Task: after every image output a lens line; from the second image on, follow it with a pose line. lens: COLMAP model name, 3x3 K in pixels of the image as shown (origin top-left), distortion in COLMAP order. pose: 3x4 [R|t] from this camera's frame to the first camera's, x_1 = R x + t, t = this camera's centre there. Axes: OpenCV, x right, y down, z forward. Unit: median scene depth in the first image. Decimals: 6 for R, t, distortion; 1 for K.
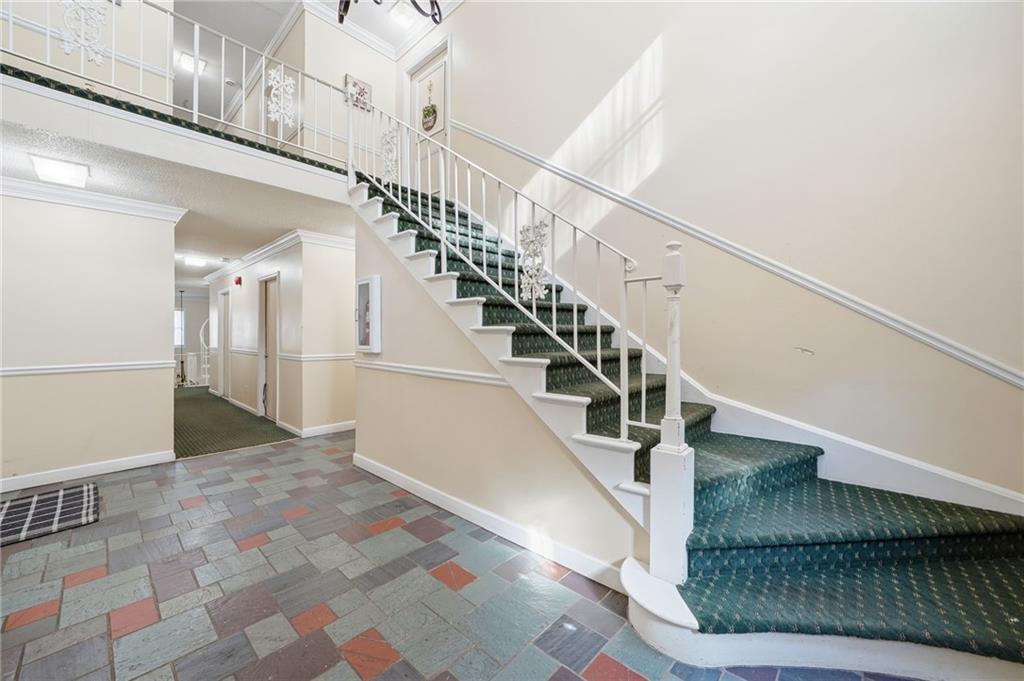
lens RADIAL K [[388.8, 0, 509.8], [0, 388.8, 319.2], [0, 0, 1]] dist [-0.001825, -0.000144]
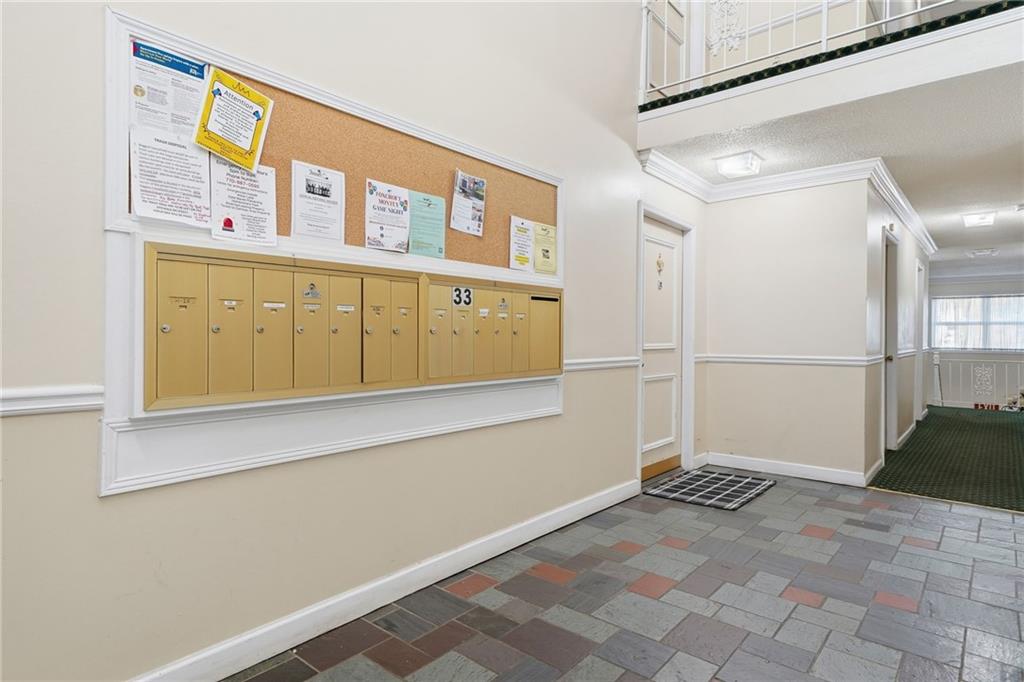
lens RADIAL K [[572.4, 0, 512.0], [0, 572.4, 341.0], [0, 0, 1]] dist [0.001185, 0.000395]
pose [[0.050638, 0.018429, -0.998547, 0.358835], [0.036477, 0.999128, 0.020290, 0.030261], [0.998051, -0.037452, 0.049922, 0.349925]]
